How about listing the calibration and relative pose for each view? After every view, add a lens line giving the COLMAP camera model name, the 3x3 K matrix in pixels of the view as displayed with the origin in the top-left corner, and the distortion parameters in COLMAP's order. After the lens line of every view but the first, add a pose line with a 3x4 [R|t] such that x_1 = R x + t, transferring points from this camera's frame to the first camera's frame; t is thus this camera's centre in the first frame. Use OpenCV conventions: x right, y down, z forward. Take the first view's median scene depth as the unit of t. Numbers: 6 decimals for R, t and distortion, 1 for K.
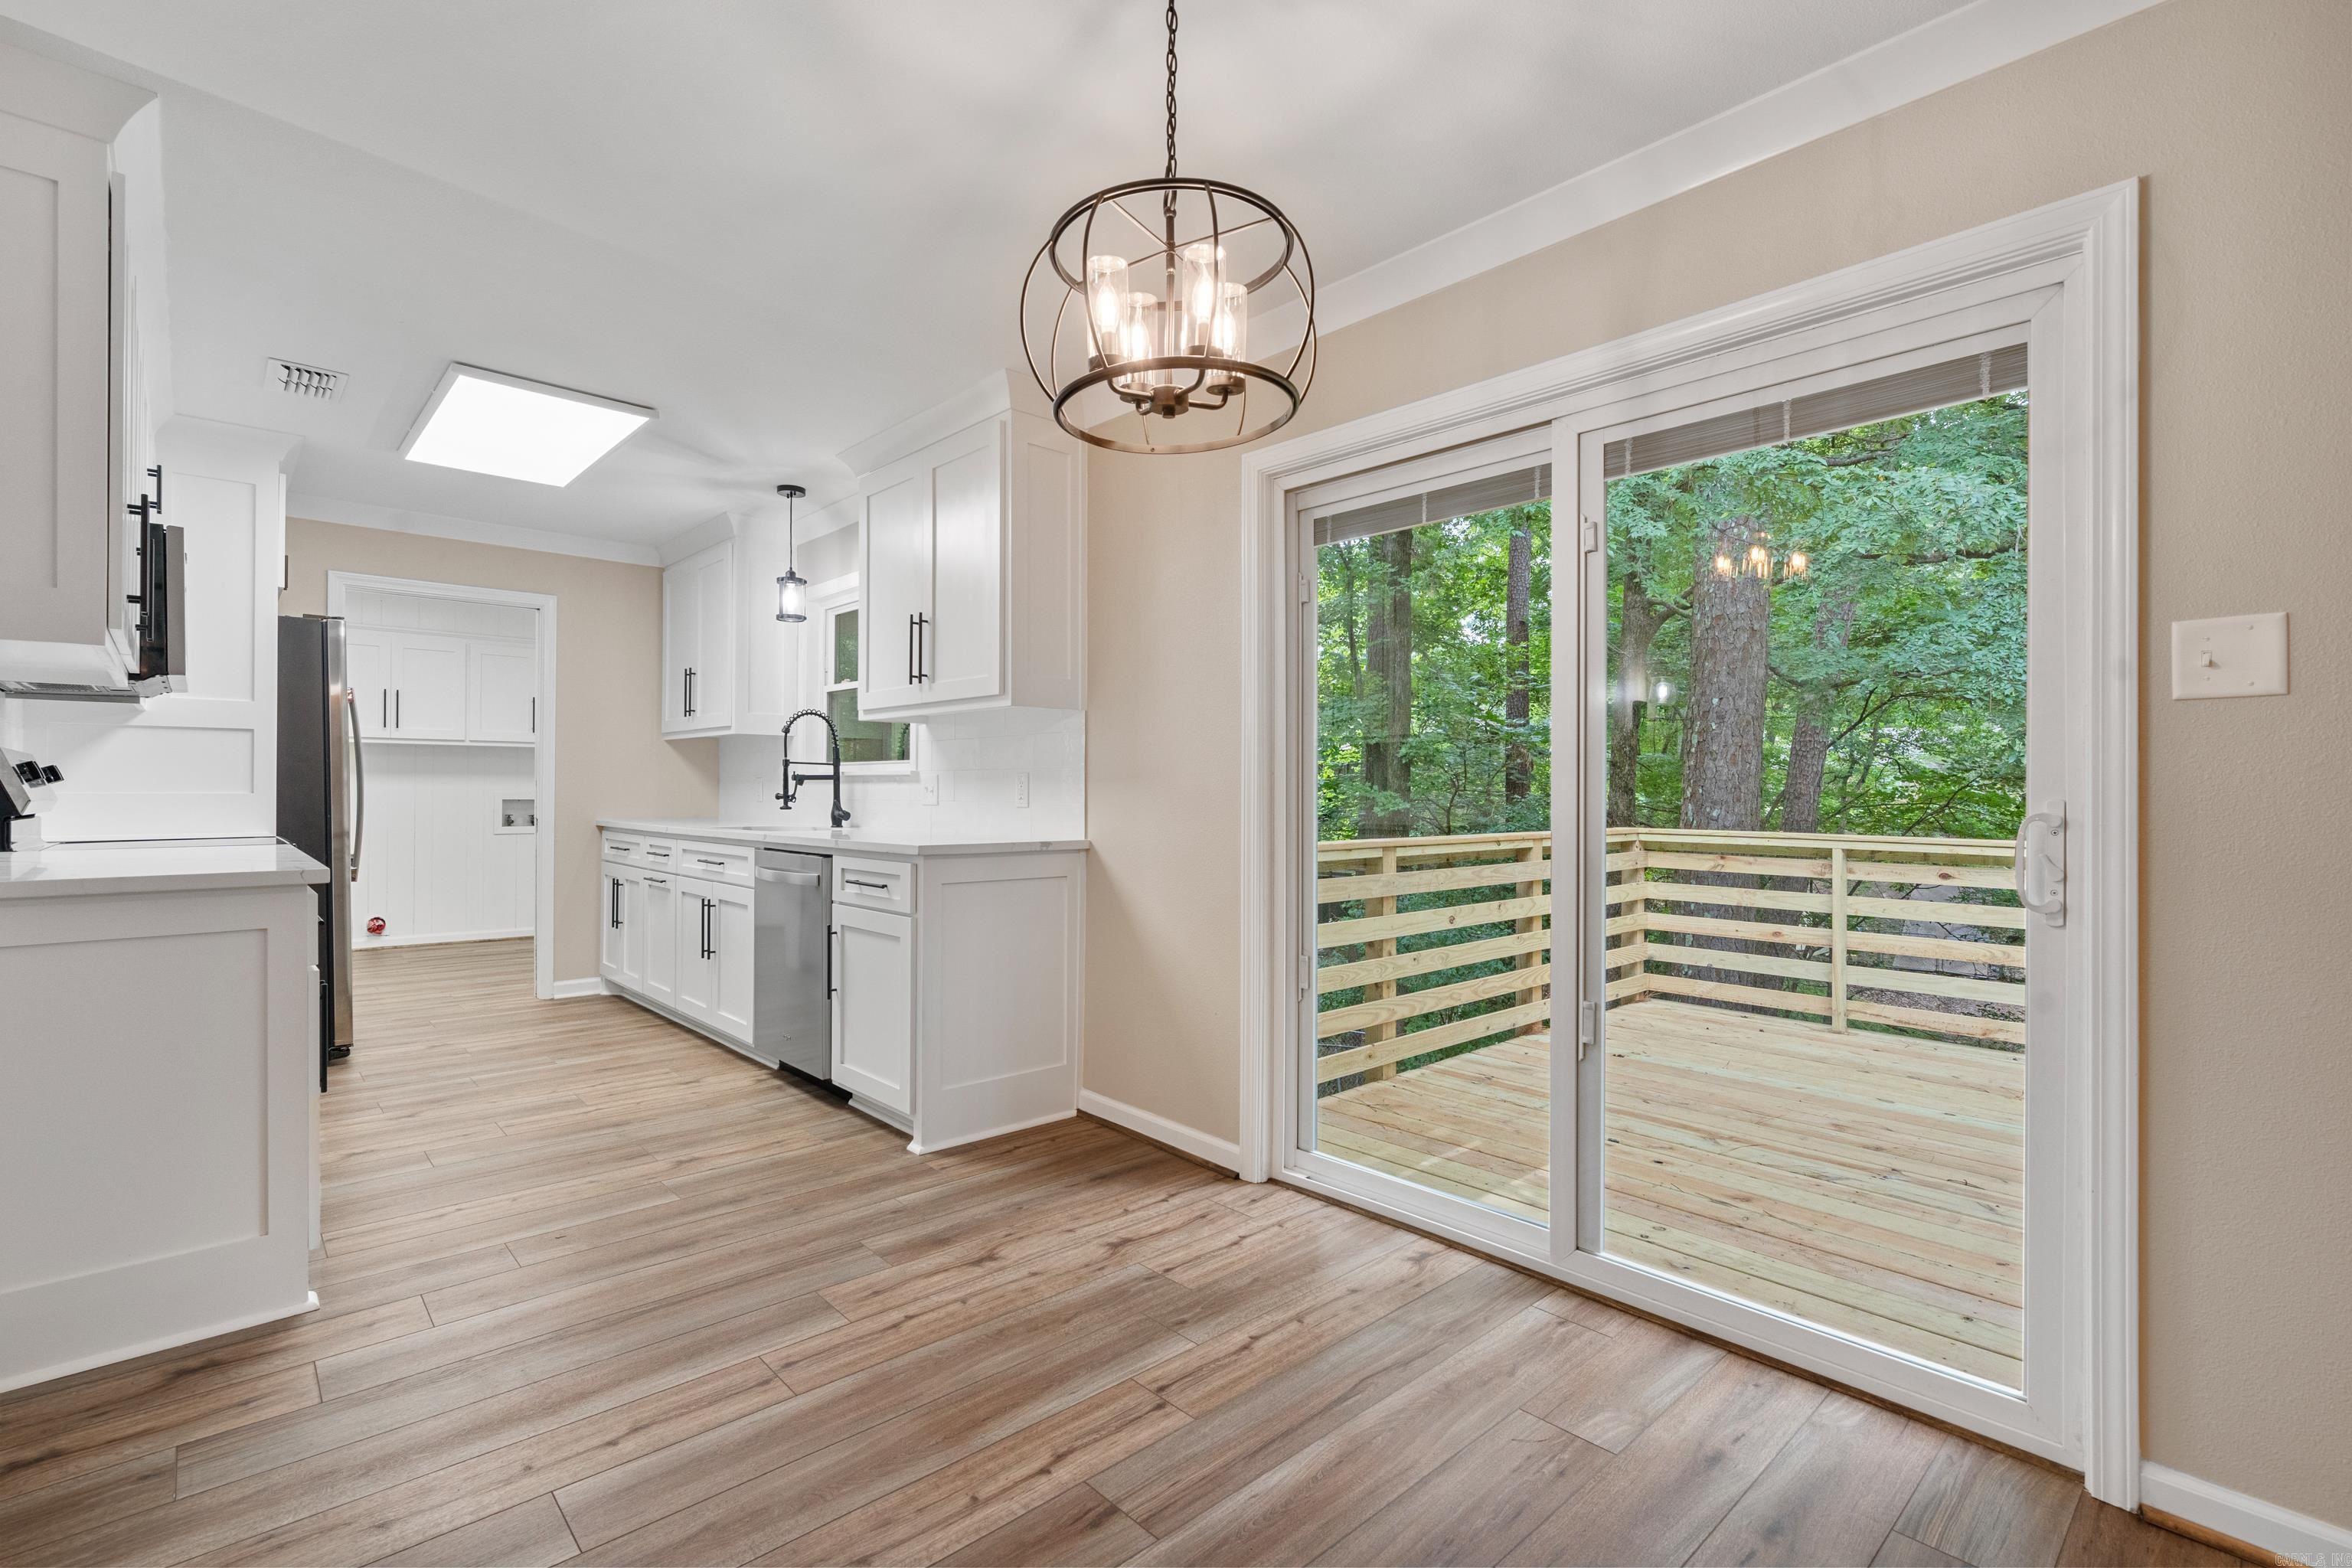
lens RADIAL K [[1070.9, 0, 1167.6], [0, 1070.9, 787.9], [0, 0, 1]] dist [-0.001375, -0.001034]
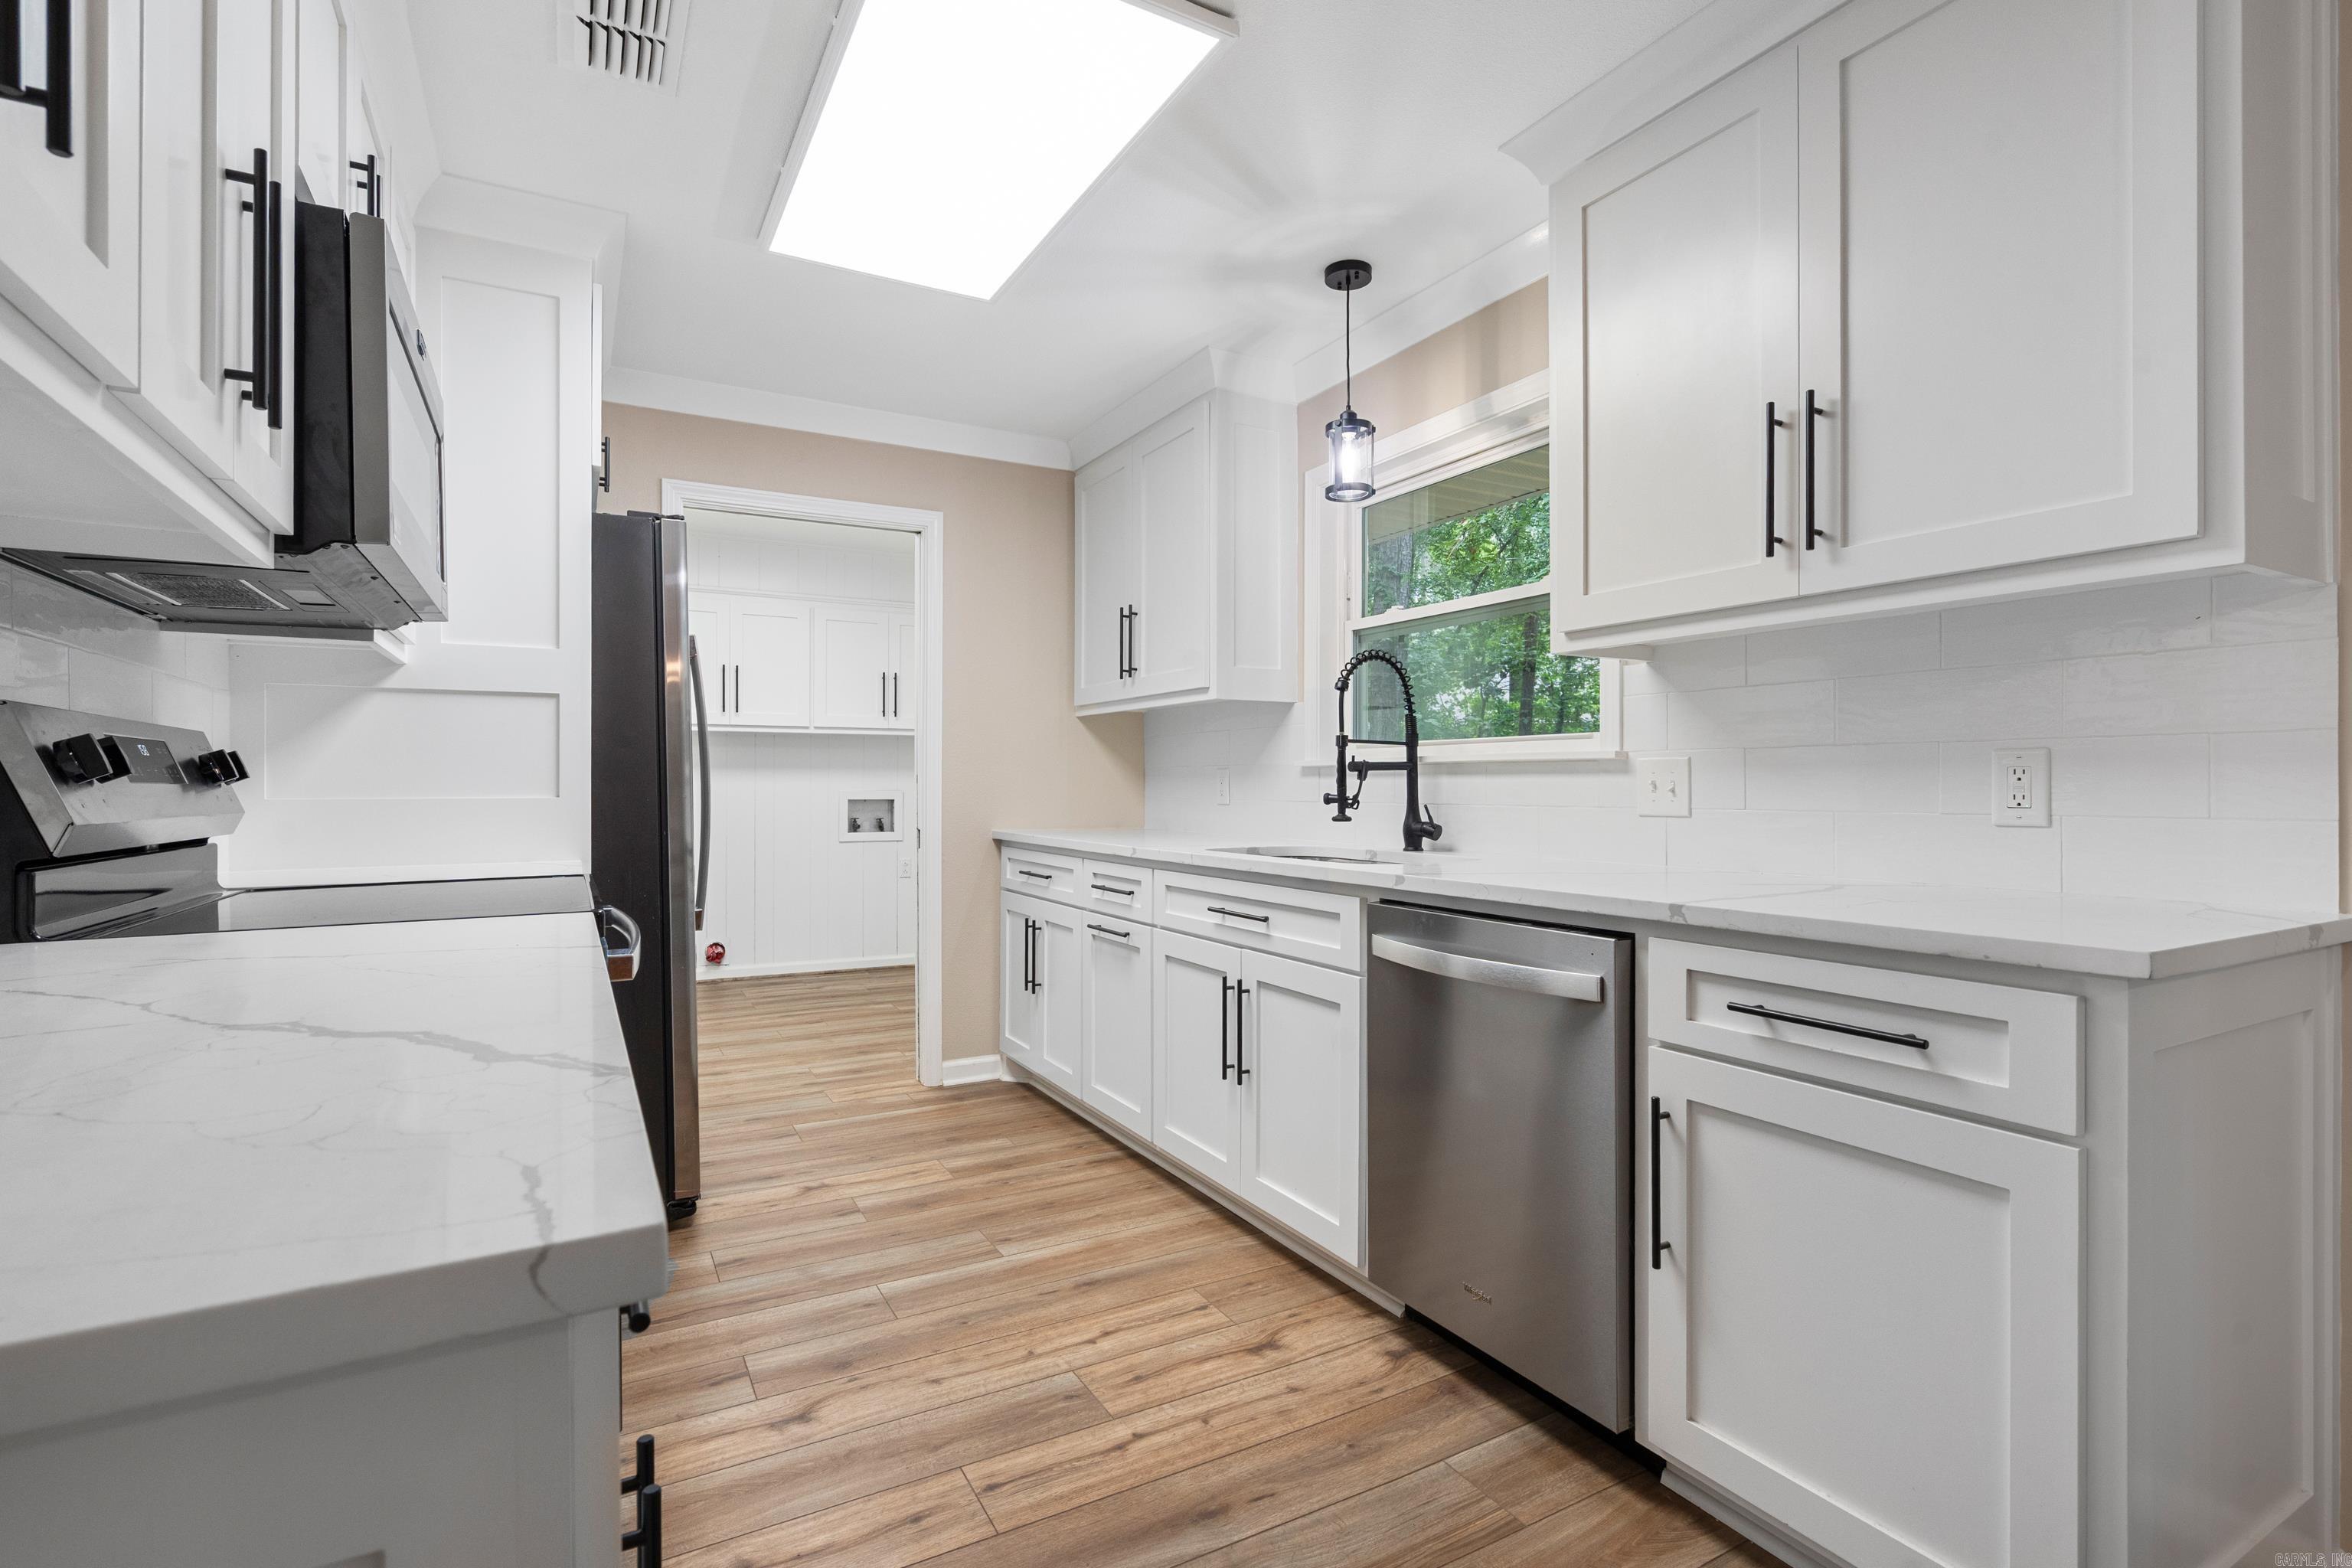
lens RADIAL K [[1070.9, 0, 1142.4], [0, 1070.9, 787.4], [0, 0, 1]] dist [-0.001375, -0.001034]
pose [[0.969999, -0.003604, -0.243082, -0.338329], [0.004797, 0.999979, 0.004316, -0.001572], [0.243062, -0.005353, 0.969996, 0.431804]]
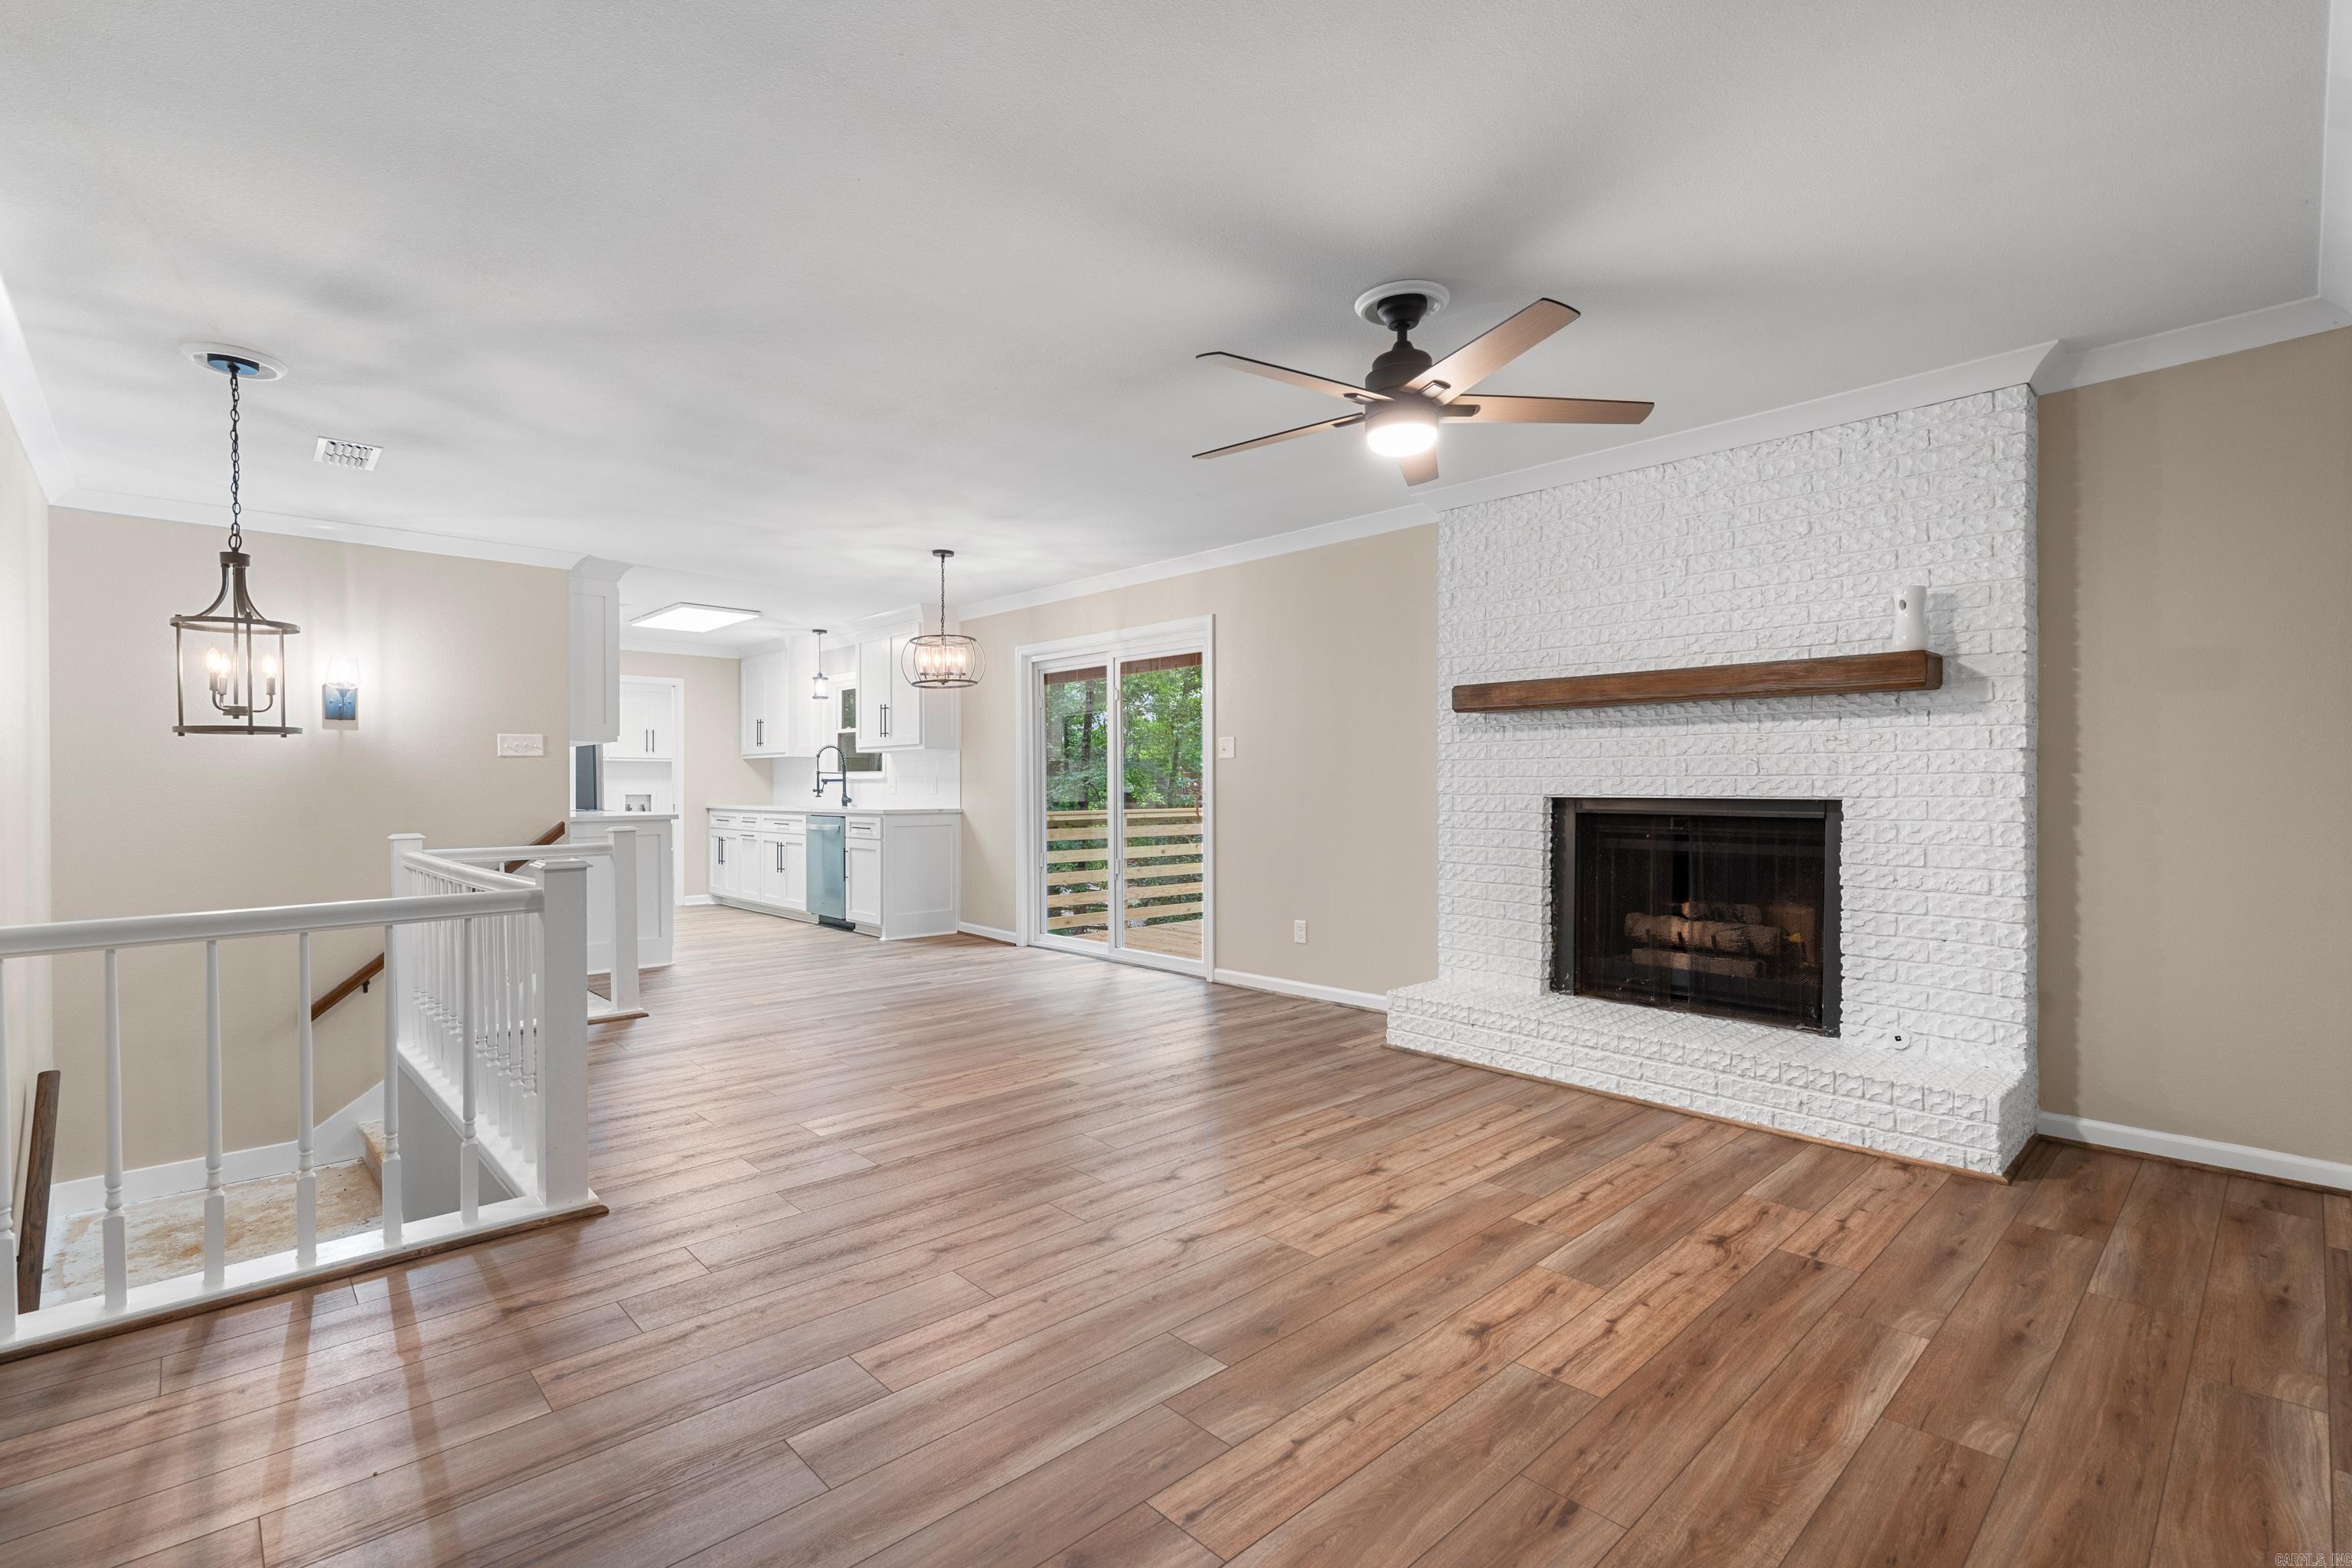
lens RADIAL K [[1070.9, 0, 1189.6], [0, 1070.9, 786.8], [0, 0, 1]] dist [-0.001375, -0.001034]
pose [[0.999596, -0.006660, 0.027636, 0.274715], [0.006609, 0.999976, 0.001921, 0.002739], [-0.027648, -0.001737, 0.999616, -1.001391]]
